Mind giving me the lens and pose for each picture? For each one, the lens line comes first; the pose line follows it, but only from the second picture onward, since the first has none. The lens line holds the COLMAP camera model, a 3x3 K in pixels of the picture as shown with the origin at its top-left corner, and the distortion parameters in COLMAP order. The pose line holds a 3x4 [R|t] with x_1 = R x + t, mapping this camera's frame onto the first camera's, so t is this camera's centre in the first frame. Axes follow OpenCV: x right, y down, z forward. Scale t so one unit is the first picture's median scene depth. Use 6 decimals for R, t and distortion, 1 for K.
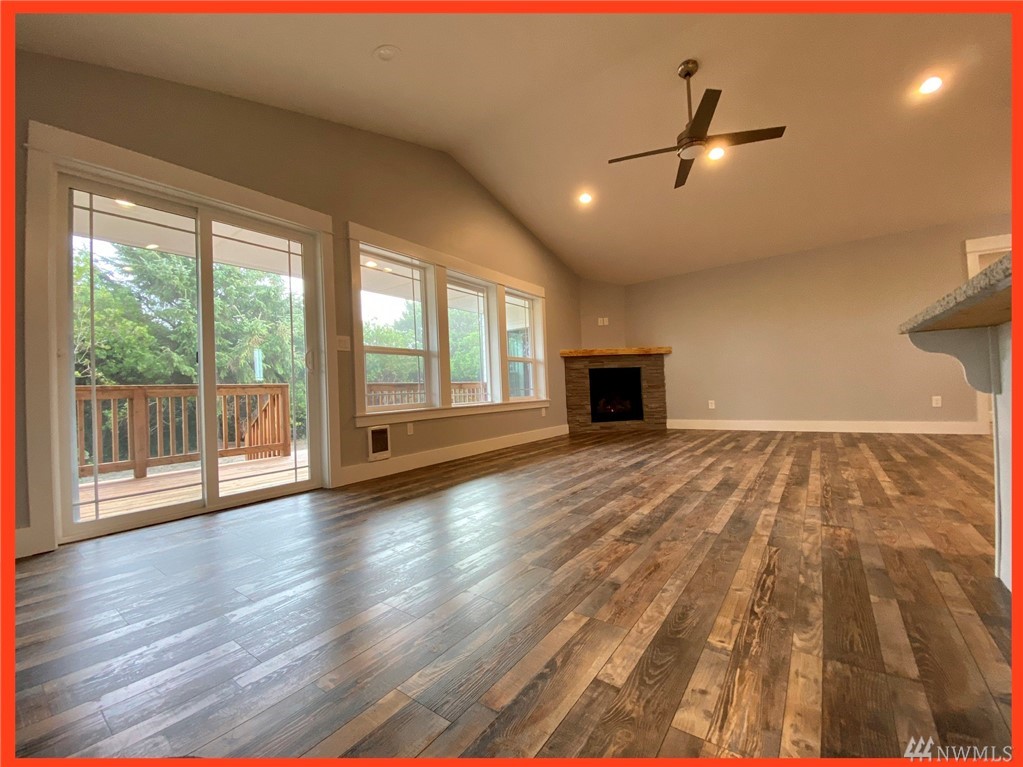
lens RADIAL K [[423.0, 0, 490.0], [0, 423.0, 383.3], [0, 0, 1]] dist [0.006493, -0.007512]
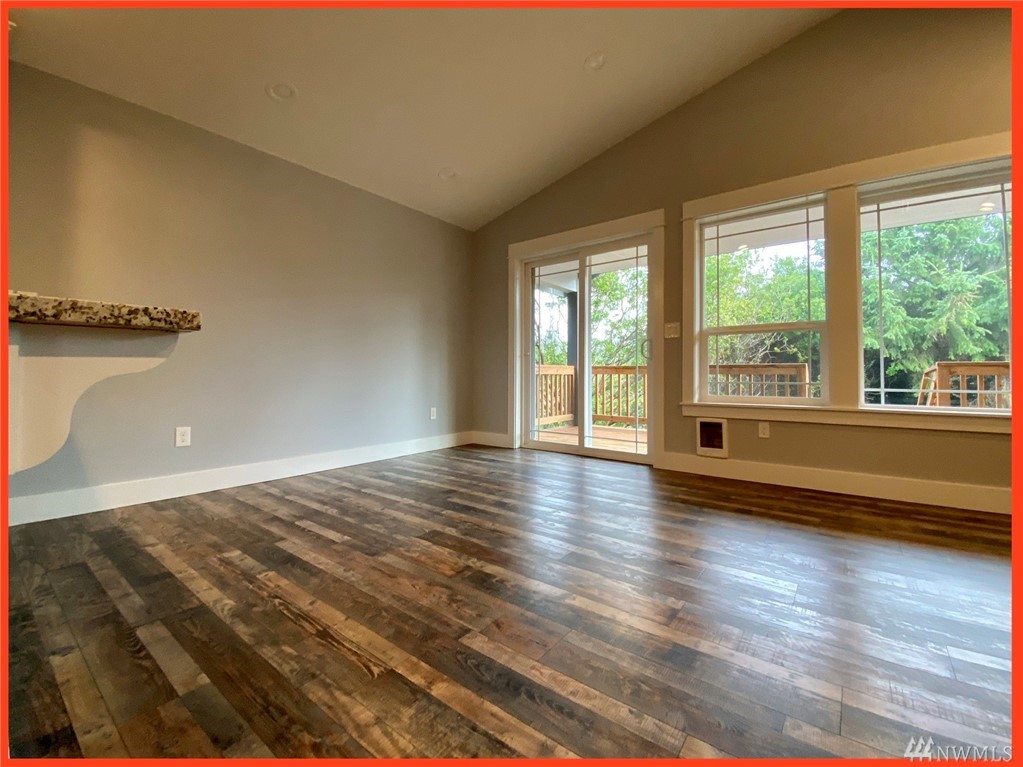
lens RADIAL K [[423.0, 0, 520.9], [0, 423.0, 372.7], [0, 0, 1]] dist [0.006493, -0.007512]
pose [[0.017348, 0.035895, -0.999205, 0.615045], [0.015466, 0.999226, 0.036165, -0.034236], [0.999730, -0.016082, 0.016779, 0.578119]]
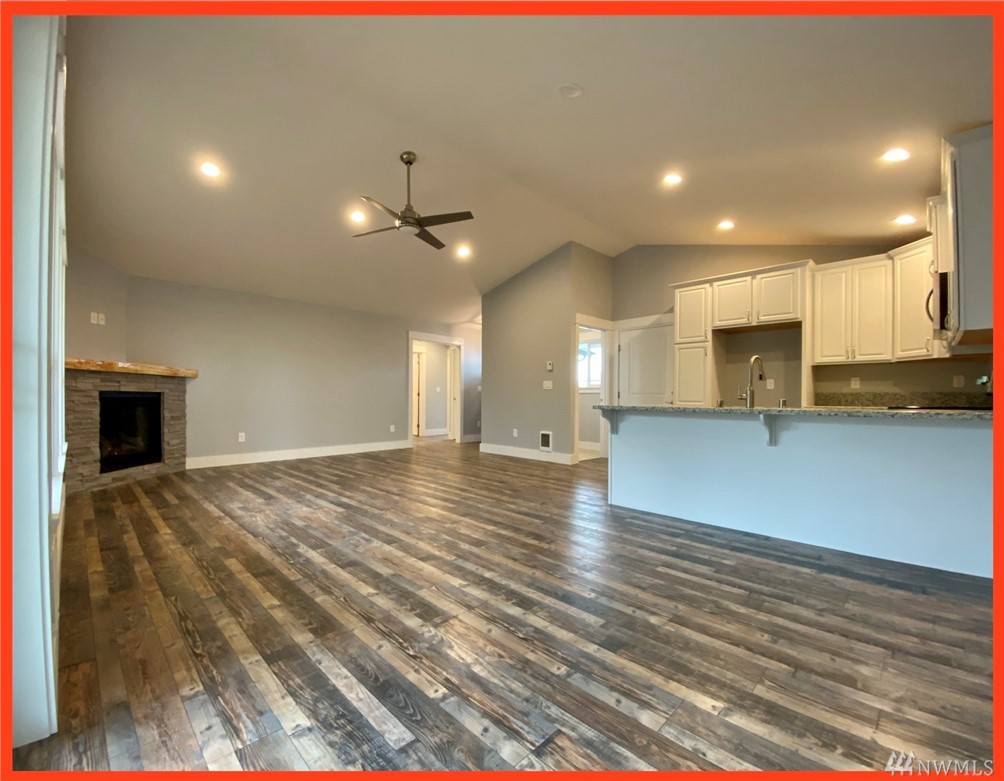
lens RADIAL K [[443.2, 0, 494.1], [0, 443.2, 396.9], [0, 0, 1]] dist [-0.002767, -0.003449]
pose [[0.123094, 0.043716, 0.991432, -0.634340], [-0.030311, 0.998729, -0.040275, -0.028386], [-0.991932, -0.025093, 0.124263, 0.528861]]
